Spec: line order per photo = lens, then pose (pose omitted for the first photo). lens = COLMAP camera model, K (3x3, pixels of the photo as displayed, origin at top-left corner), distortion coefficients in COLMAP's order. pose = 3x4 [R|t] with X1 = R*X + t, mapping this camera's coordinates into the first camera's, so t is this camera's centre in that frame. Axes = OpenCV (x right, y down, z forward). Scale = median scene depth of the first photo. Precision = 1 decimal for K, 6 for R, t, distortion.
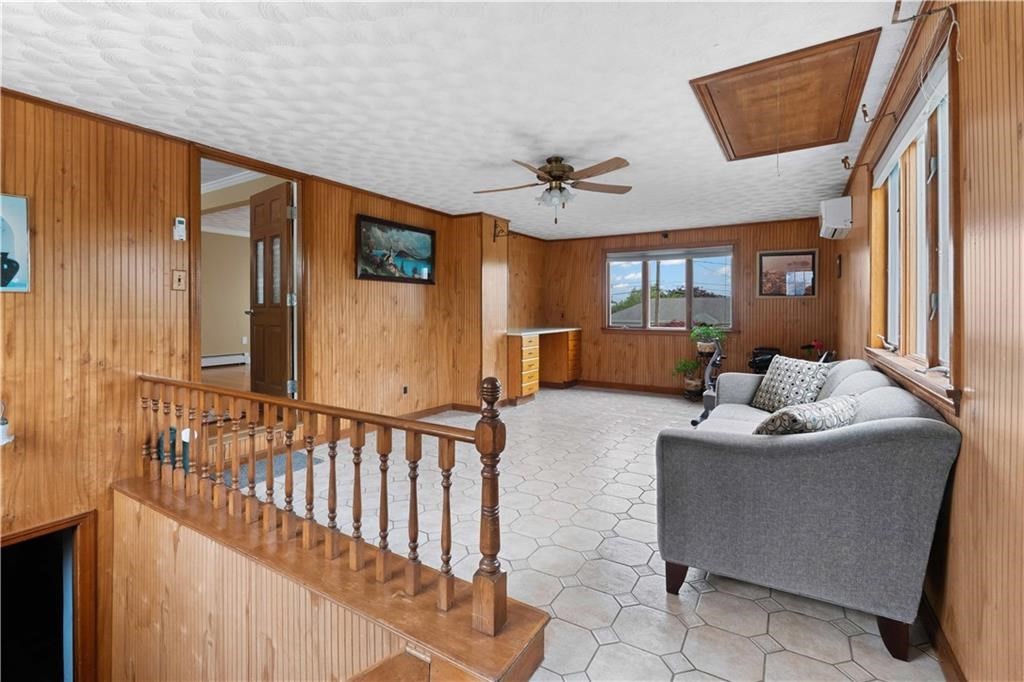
lens RADIAL K [[473.7, 0, 505.0], [0, 473.7, 324.7], [0, 0, 1]] dist [-0.013197, -0.000132]
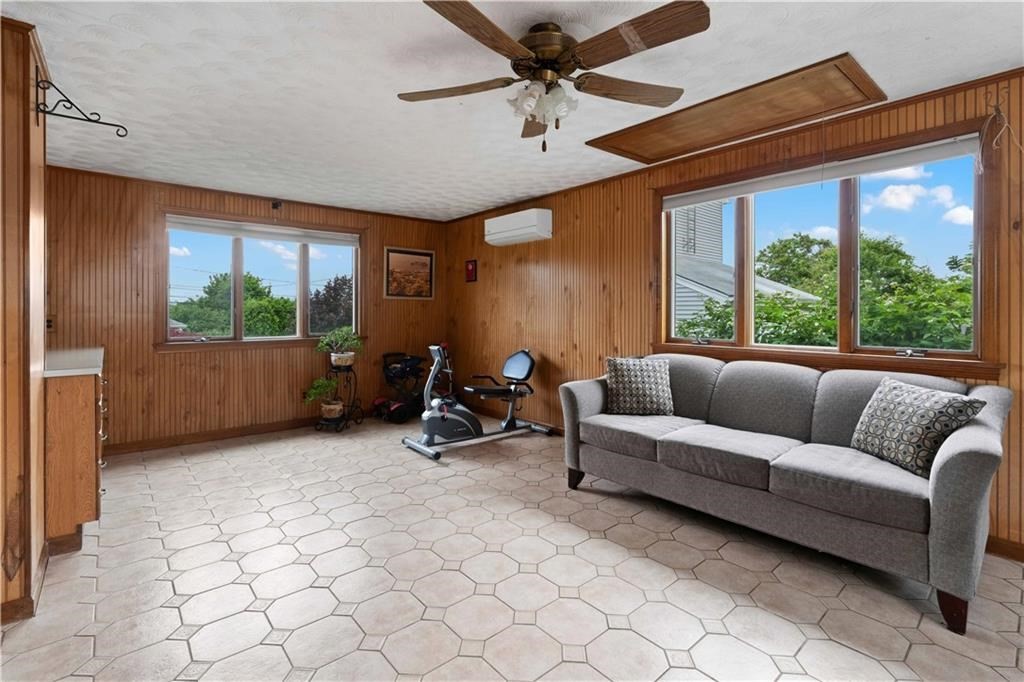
lens RADIAL K [[473.7, 0, 505.0], [0, 473.7, 324.7], [0, 0, 1]] dist [-0.013197, -0.000132]
pose [[0.304726, -0.022569, 0.952173, -0.250986], [0.028864, 0.999479, 0.014453, -0.013016], [-0.952003, 0.023079, 0.305218, 0.513826]]
